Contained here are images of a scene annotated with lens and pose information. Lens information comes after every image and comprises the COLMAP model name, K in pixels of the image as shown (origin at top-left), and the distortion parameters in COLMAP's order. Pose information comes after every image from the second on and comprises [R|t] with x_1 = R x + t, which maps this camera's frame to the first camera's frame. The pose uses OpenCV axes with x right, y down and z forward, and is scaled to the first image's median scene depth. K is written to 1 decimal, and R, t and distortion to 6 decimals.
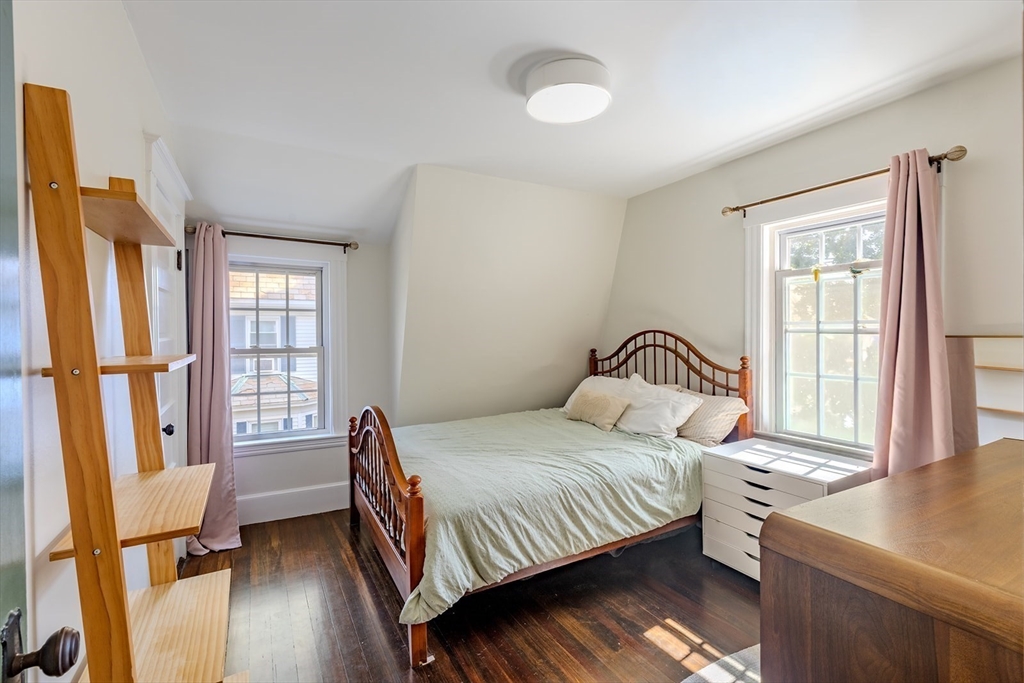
lens RADIAL K [[470.6, 0, 512.2], [0, 470.6, 341.8], [0, 0, 1]] dist [0.000572, 0.000073]
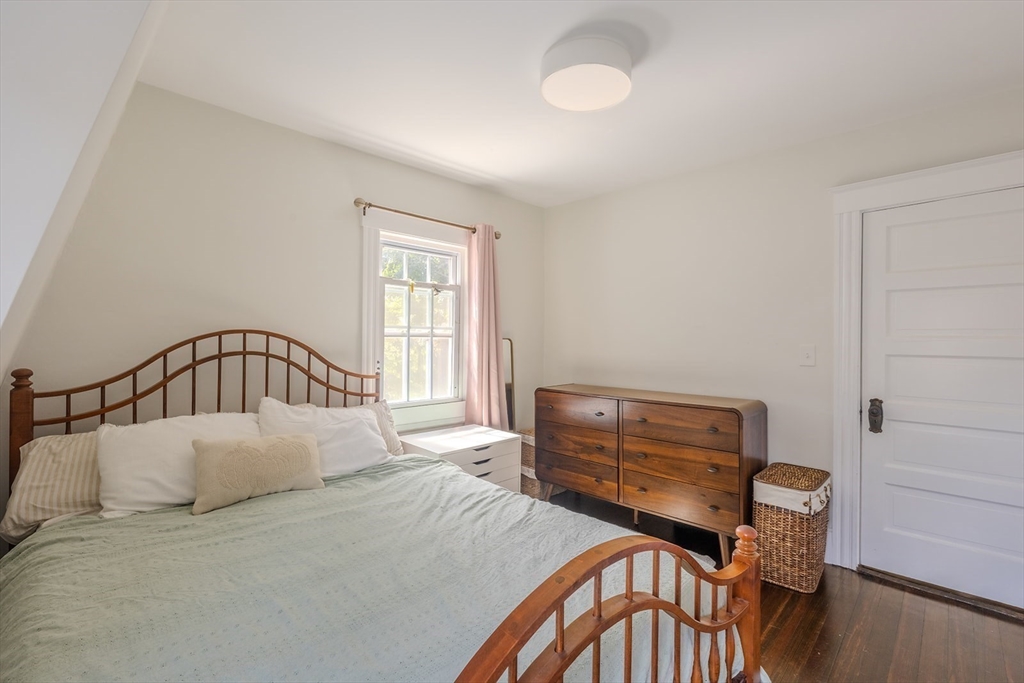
lens RADIAL K [[470.6, 0, 511.2], [0, 470.6, 335.9], [0, 0, 1]] dist [0.000572, 0.000073]
pose [[-0.306620, 0.009097, 0.951789, -0.433944], [0.017361, 0.999841, -0.003963, -0.006967], [-0.951674, 0.015309, -0.306729, 0.859182]]
